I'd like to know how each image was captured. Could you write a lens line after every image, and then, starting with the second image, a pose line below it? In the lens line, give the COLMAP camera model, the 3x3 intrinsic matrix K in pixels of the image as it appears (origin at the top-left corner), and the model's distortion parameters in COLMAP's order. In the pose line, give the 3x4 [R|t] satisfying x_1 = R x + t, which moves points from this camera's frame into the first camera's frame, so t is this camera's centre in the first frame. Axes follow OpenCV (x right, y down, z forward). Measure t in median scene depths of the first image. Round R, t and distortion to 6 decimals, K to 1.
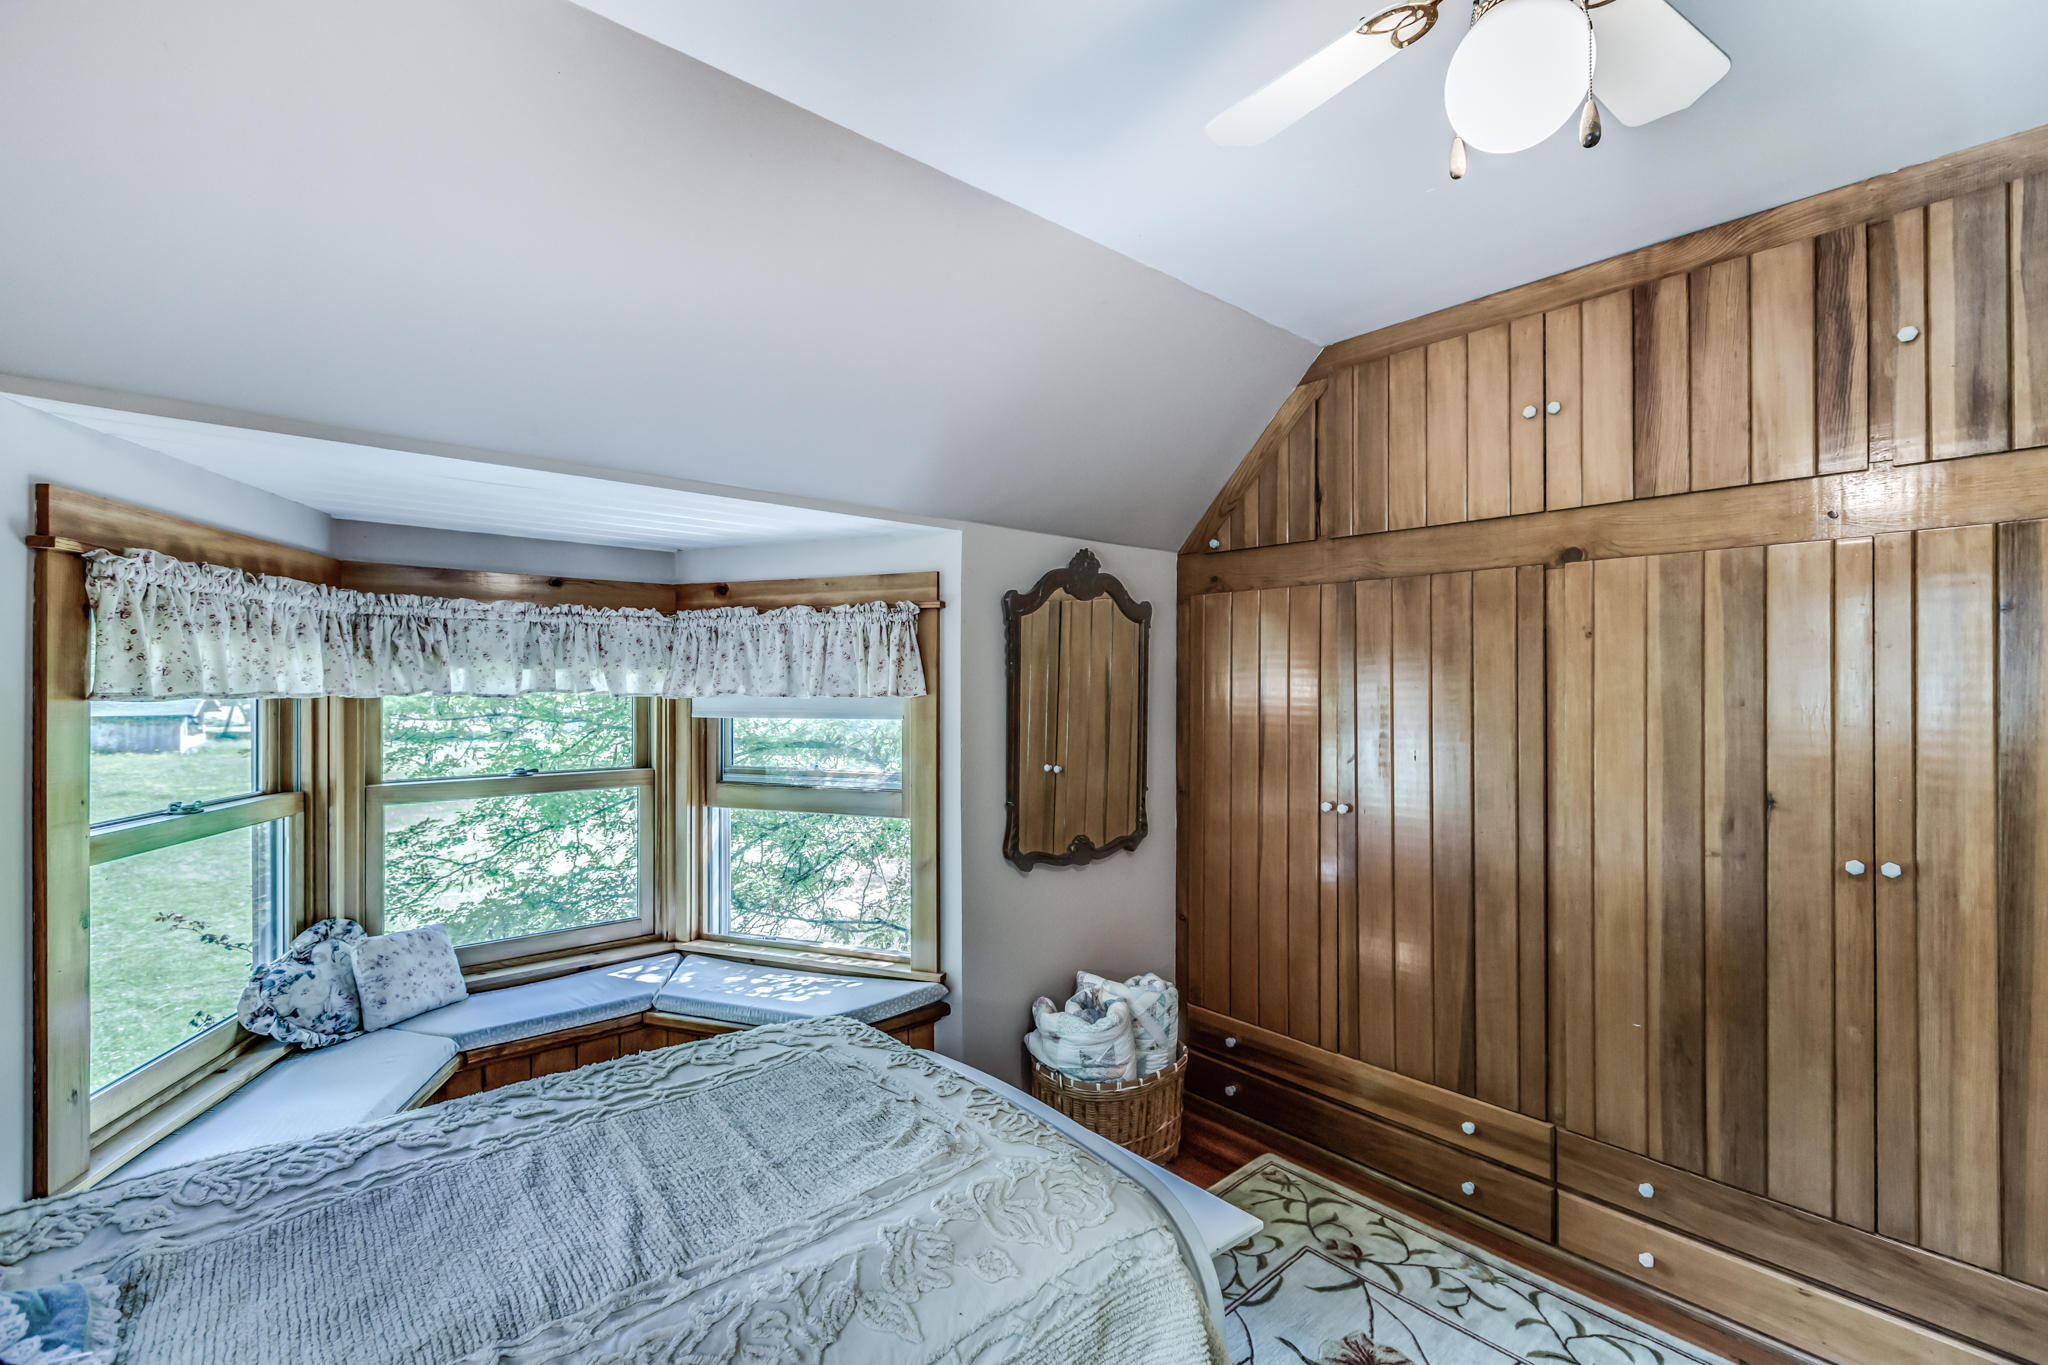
lens RADIAL K [[908.4, 0, 1025.8], [0, 908.4, 686.5], [0, 0, 1]] dist [-0.003320, 0.000474]
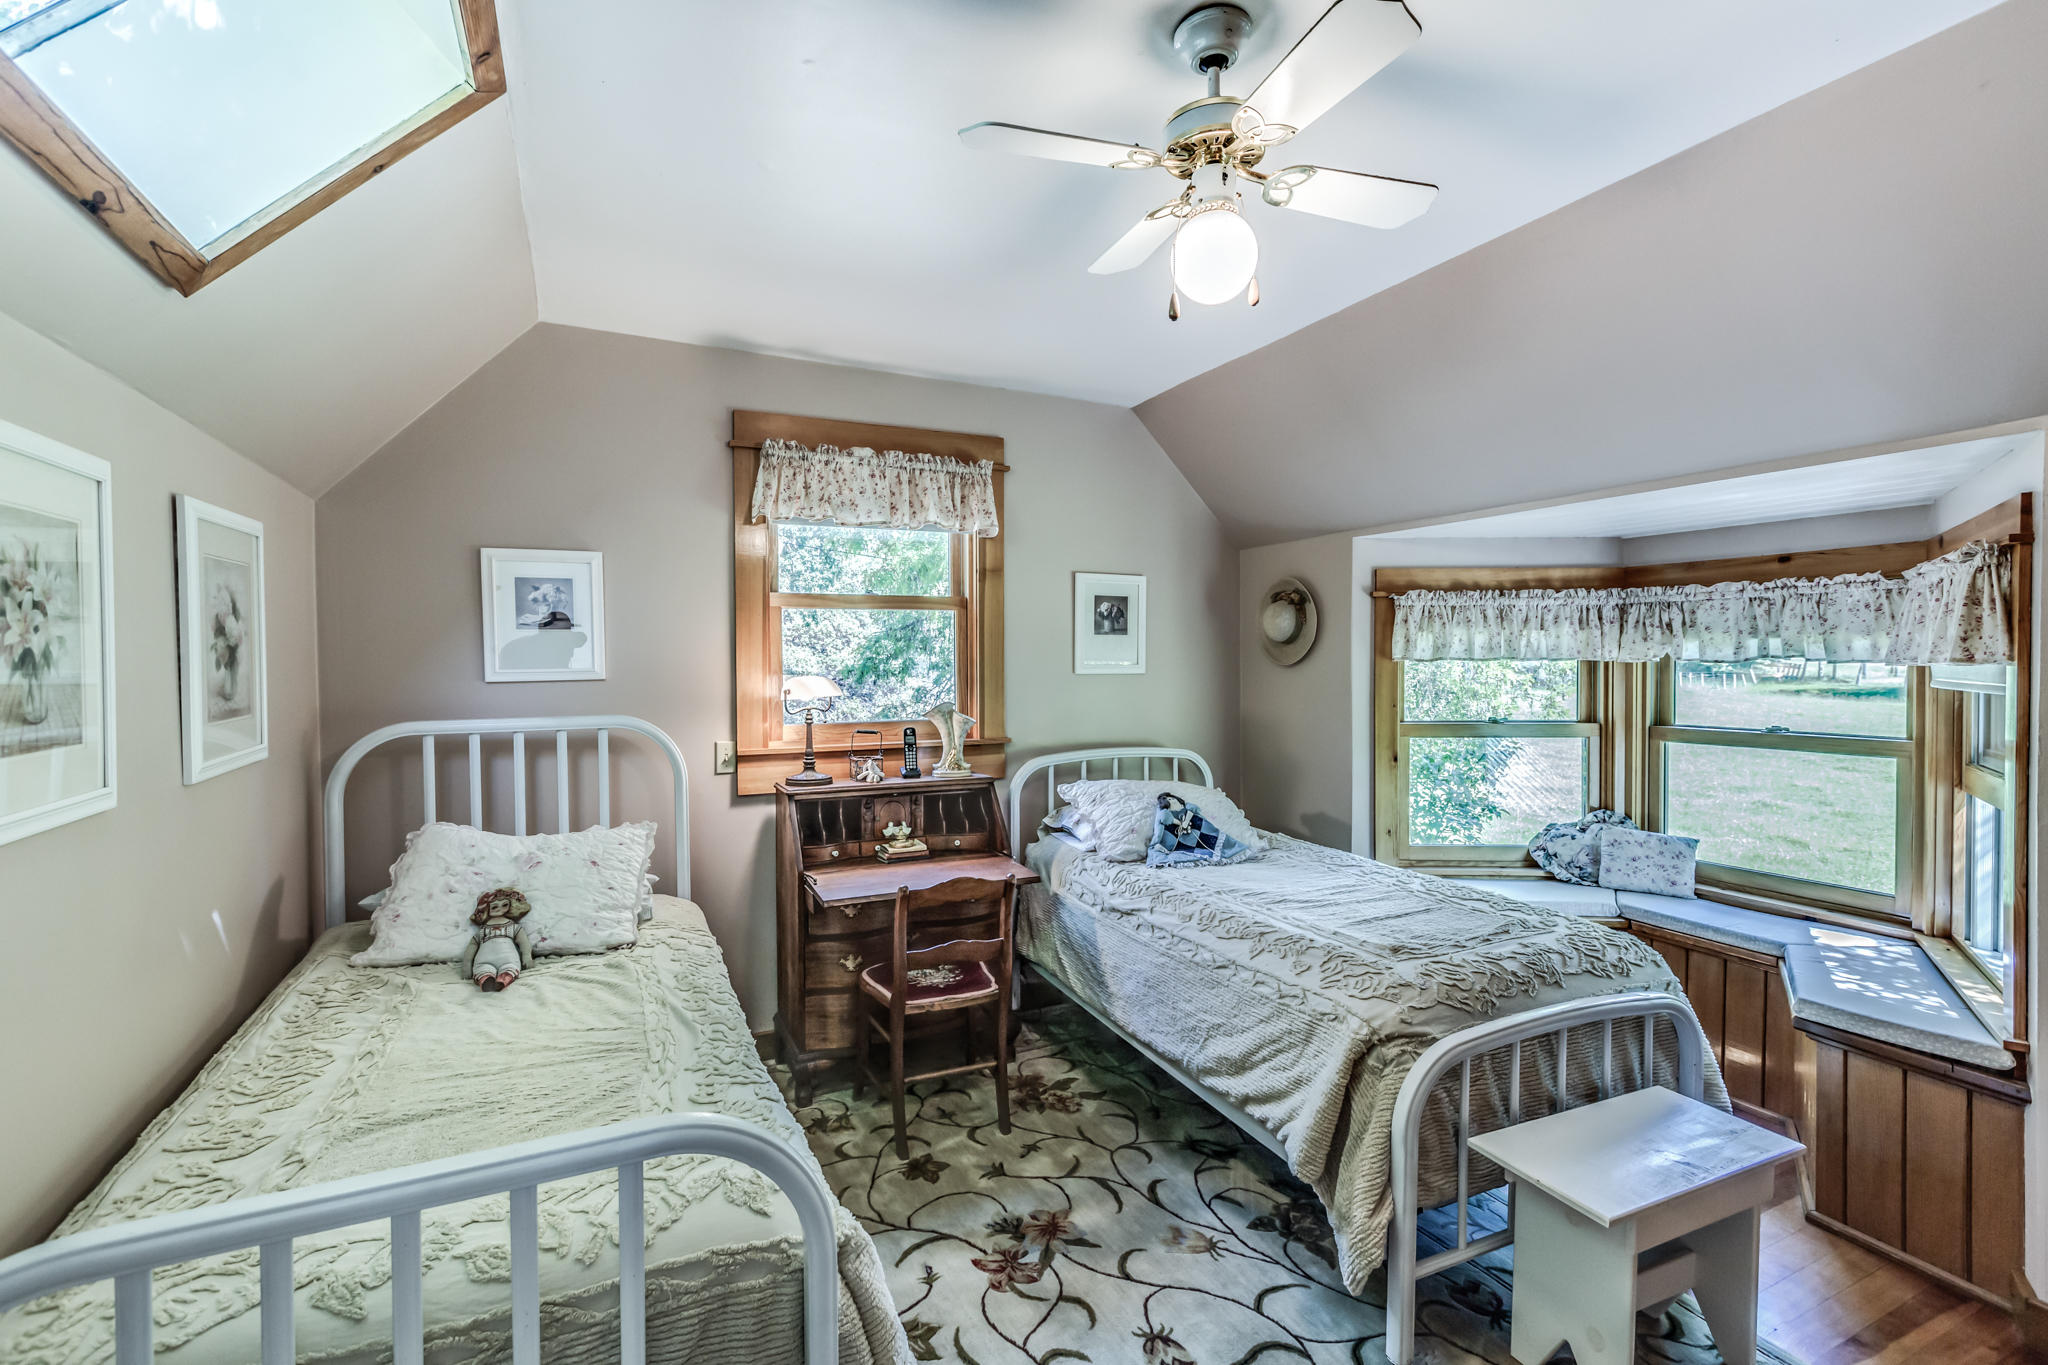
lens RADIAL K [[908.4, 0, 1023.3], [0, 908.4, 677.3], [0, 0, 1]] dist [-0.003320, 0.000474]
pose [[-0.255837, 0.021495, -0.966481, 0.874516], [0.001665, 0.999761, 0.021795, 0.003903], [0.966719, 0.003967, -0.255811, 0.431194]]
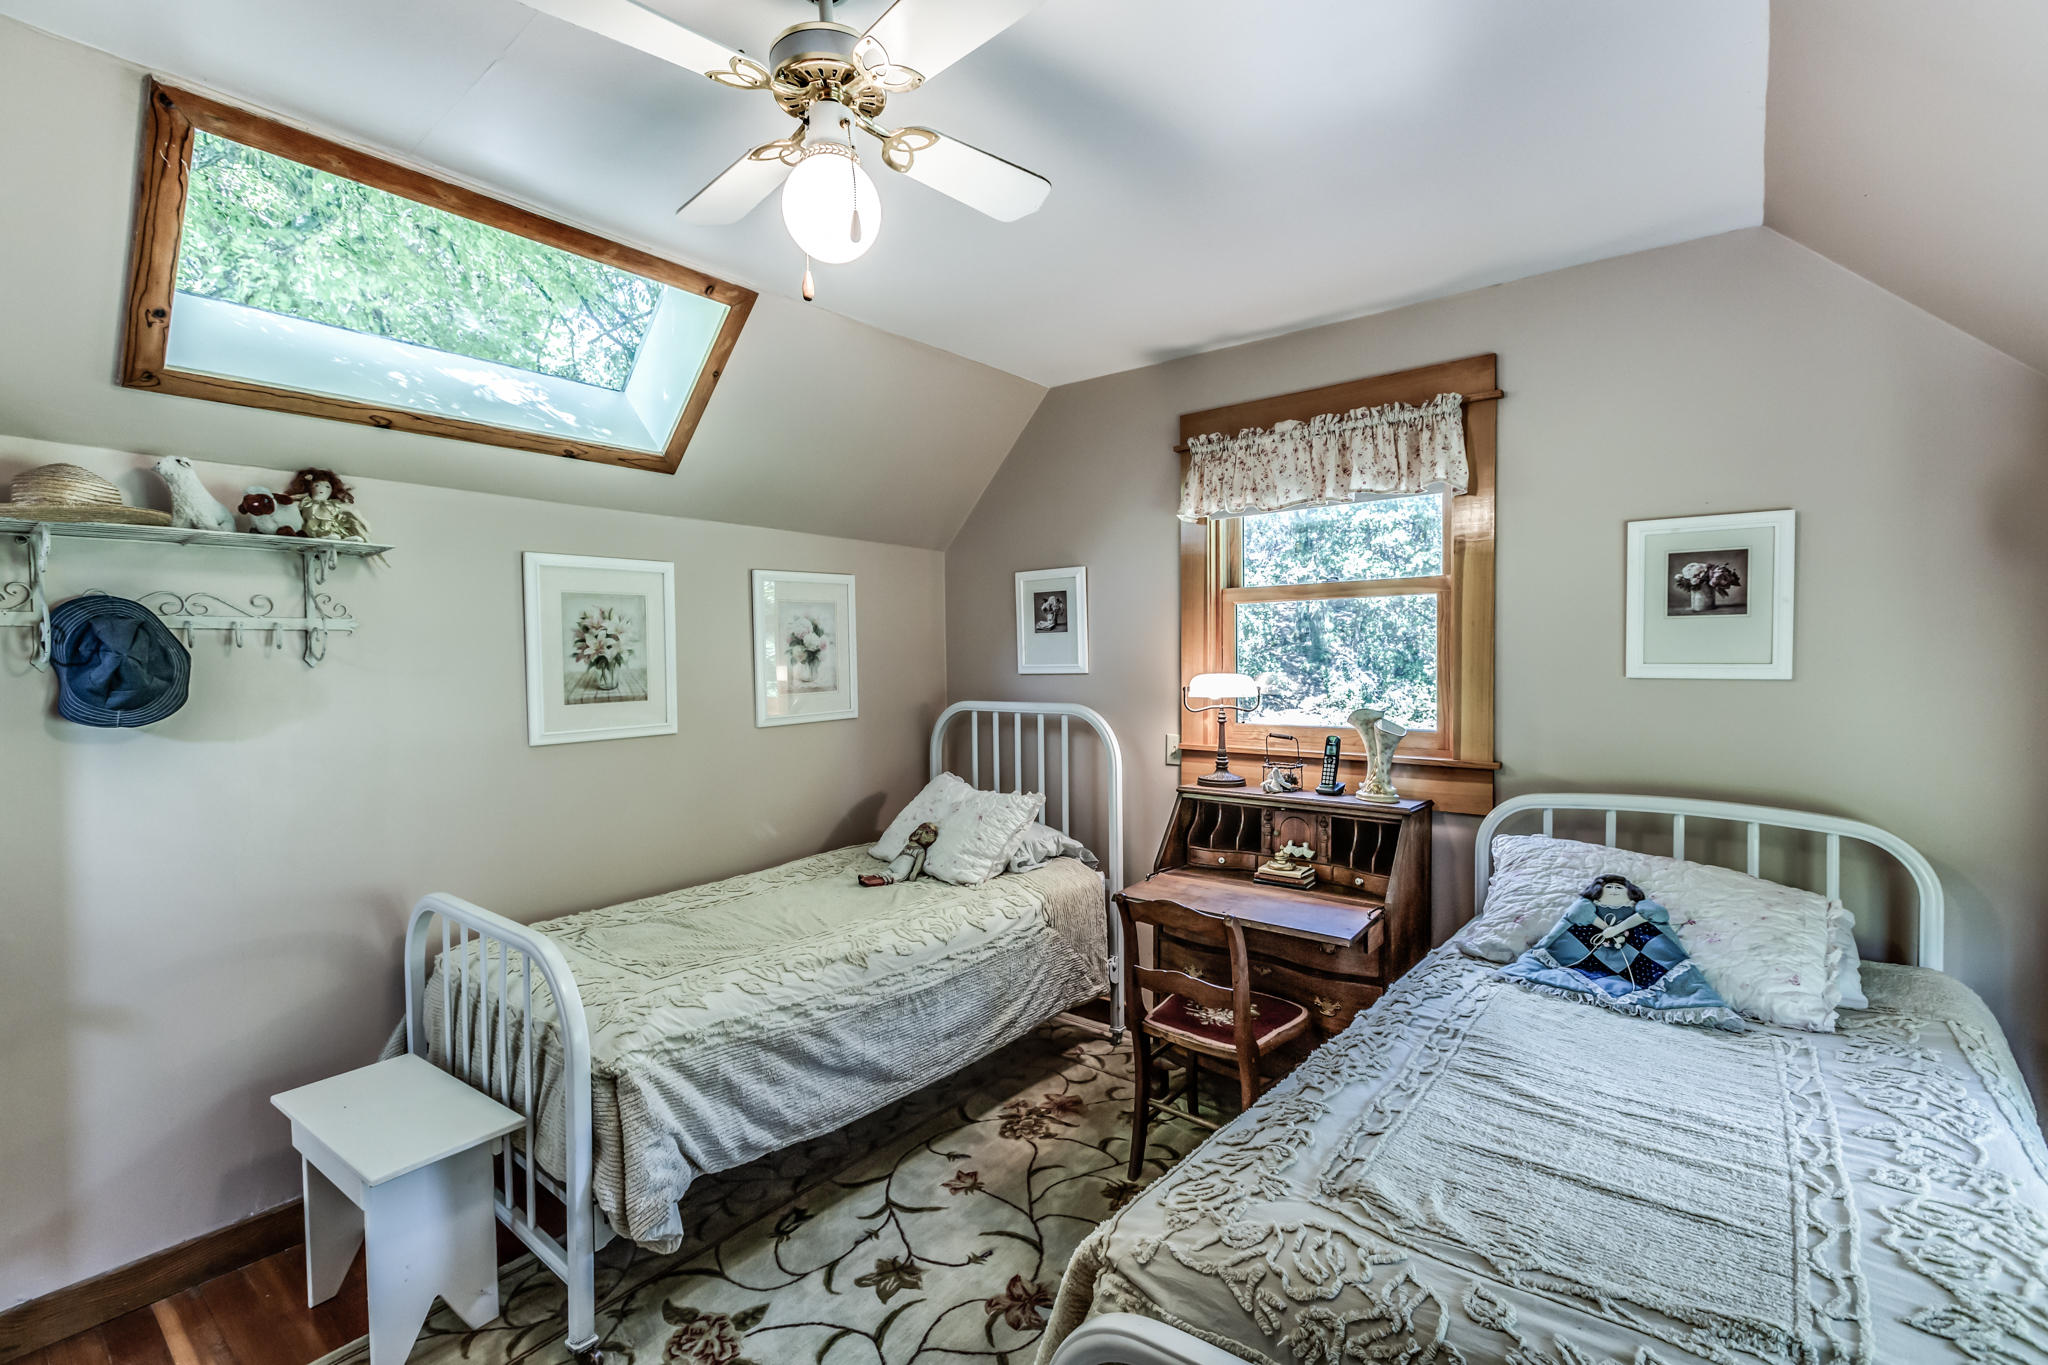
lens RADIAL K [[908.4, 0, 1024.7], [0, 908.4, 675.5], [0, 0, 1]] dist [-0.003320, 0.000474]
pose [[-0.982535, 0.013126, -0.185612, 0.217891], [0.008686, 0.999657, 0.024716, -0.000765], [0.185873, 0.022672, -0.982312, 0.974075]]
